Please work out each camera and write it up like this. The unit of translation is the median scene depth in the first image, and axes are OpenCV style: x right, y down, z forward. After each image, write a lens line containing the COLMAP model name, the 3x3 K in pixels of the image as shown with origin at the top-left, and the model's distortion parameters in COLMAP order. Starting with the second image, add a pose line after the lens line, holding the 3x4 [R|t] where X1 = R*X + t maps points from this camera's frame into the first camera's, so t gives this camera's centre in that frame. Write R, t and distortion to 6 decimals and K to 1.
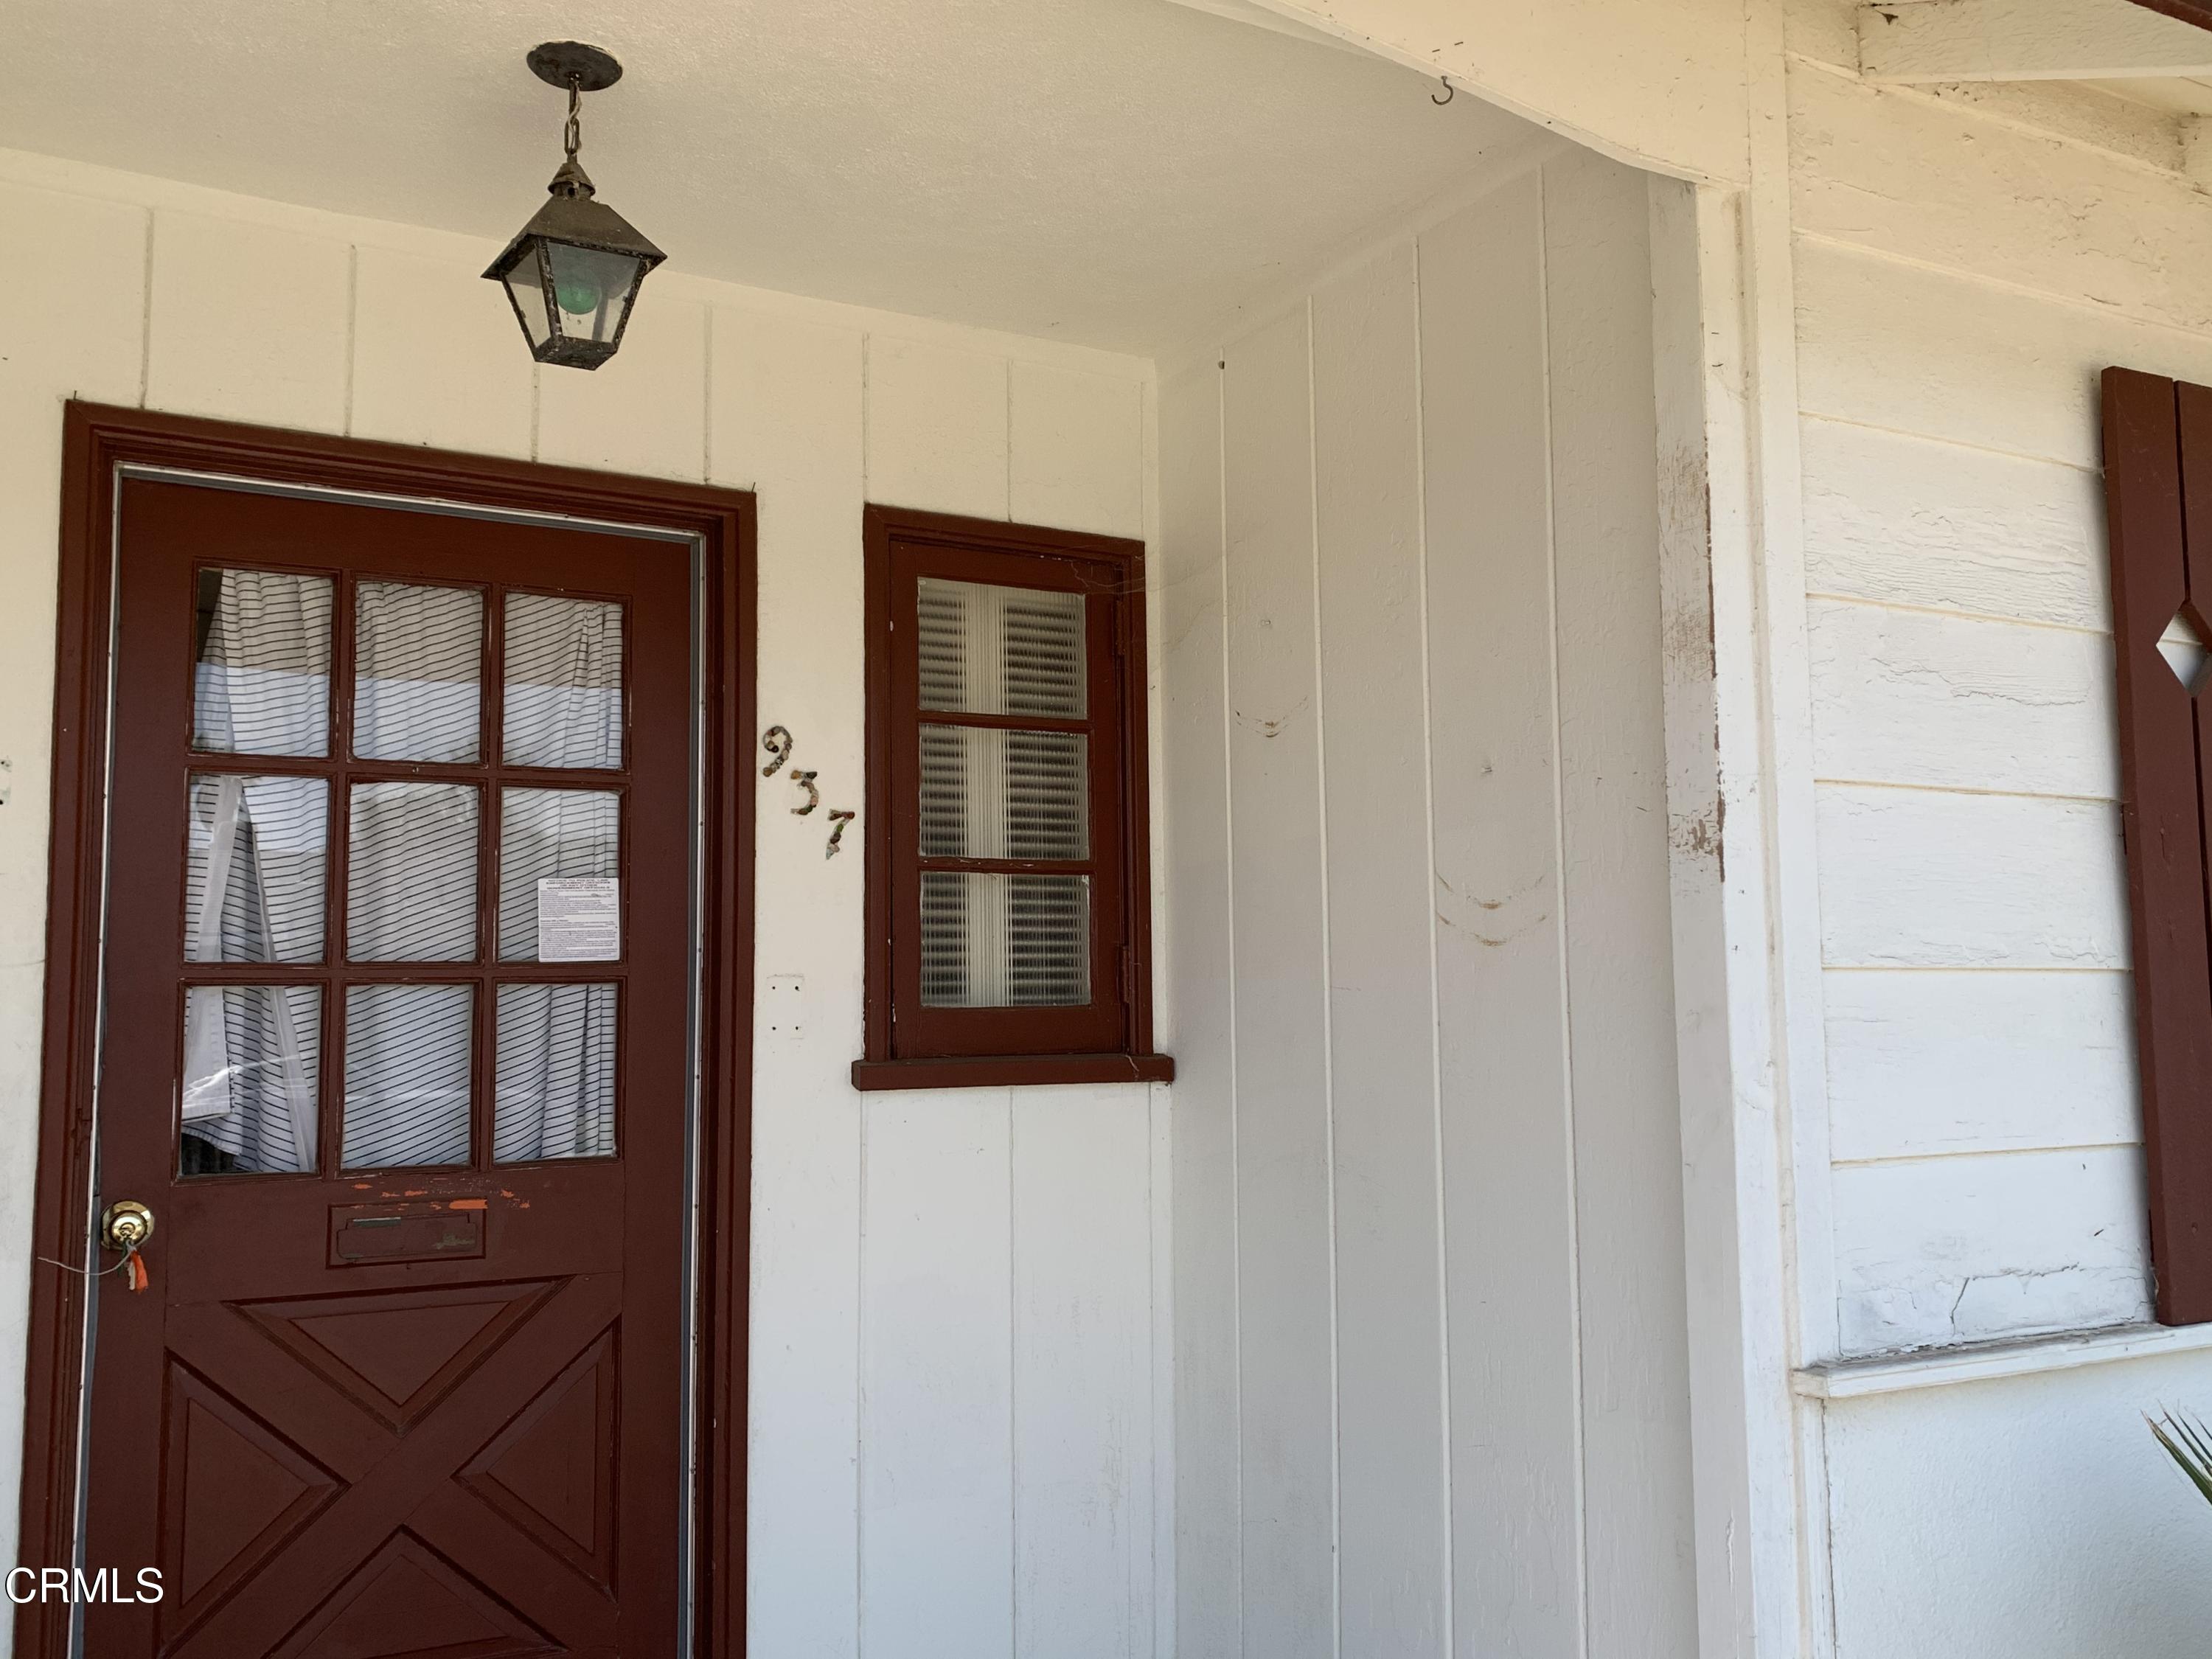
lens RADIAL K [[1916.4, 0, 1105.9], [0, 1916.4, 836.2], [0, 0, 1]] dist [0.110363, -0.191893]
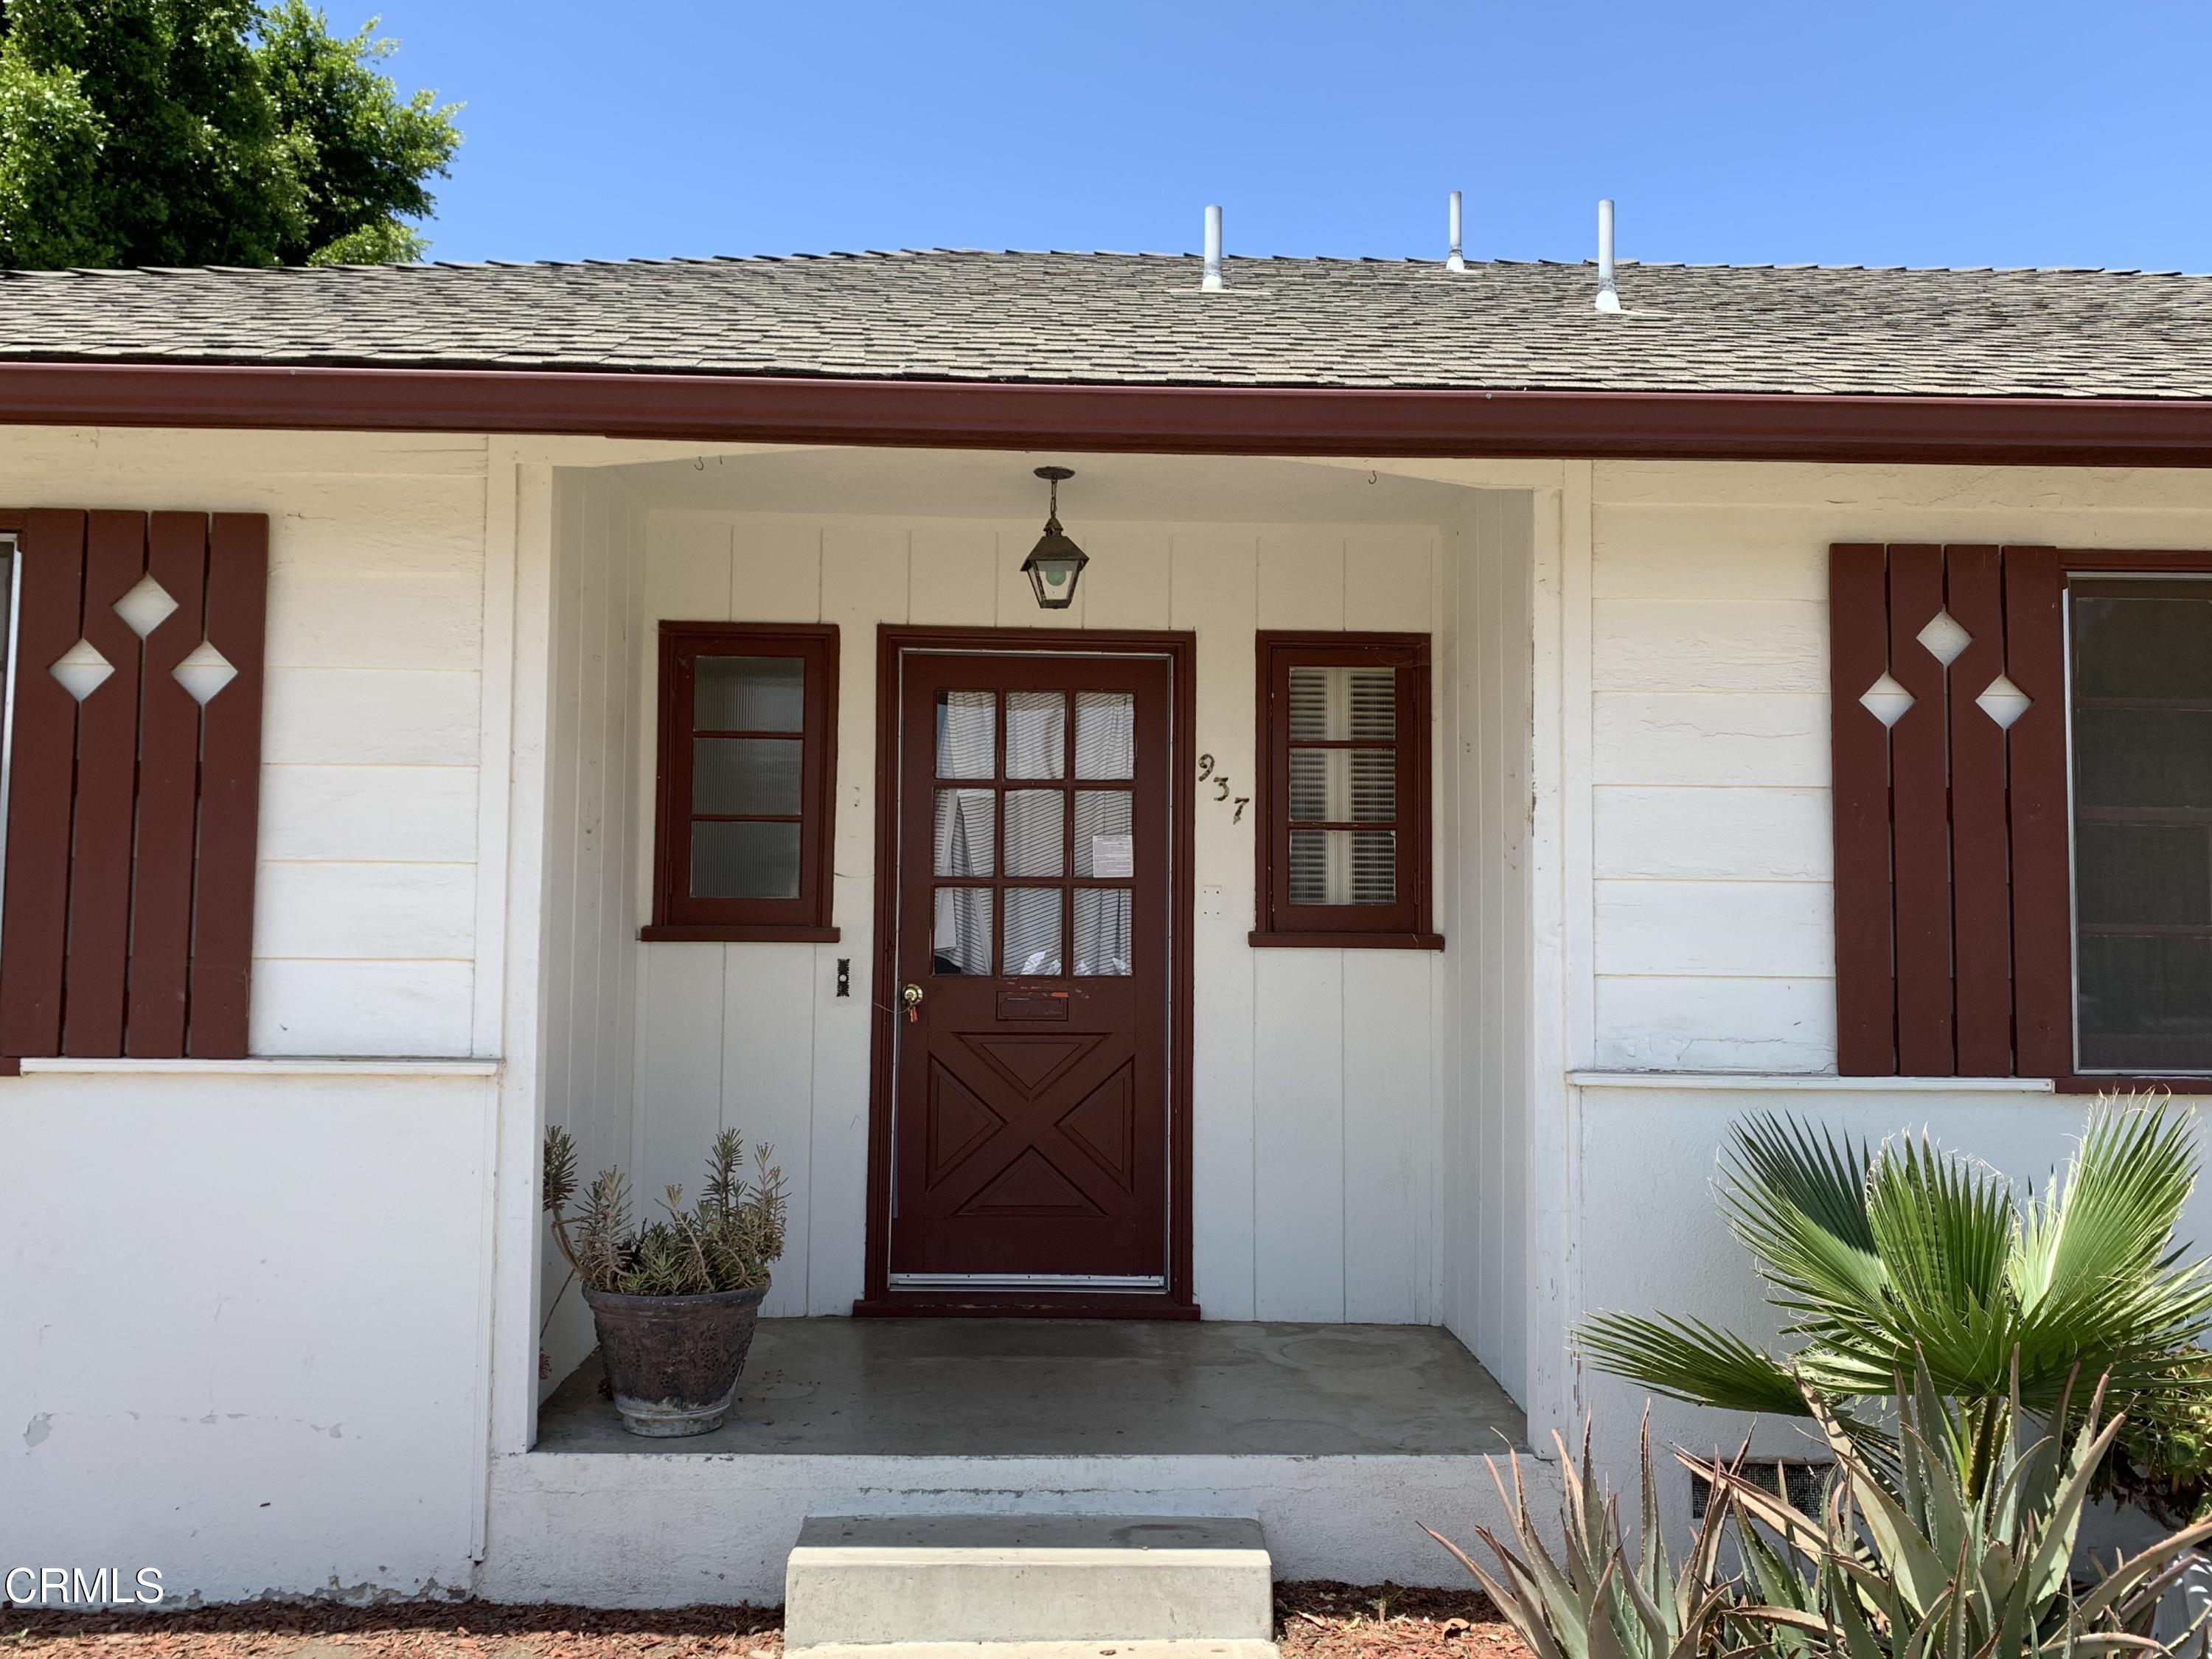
lens RADIAL K [[1916.4, 0, 1105.9], [0, 1916.4, 836.2], [0, 0, 1]] dist [0.110363, -0.191893]
pose [[0.891132, -0.007011, -0.453690, 0.605423], [0.021546, 0.999407, 0.026877, -0.029918], [0.453232, -0.033726, 0.890754, -0.740186]]
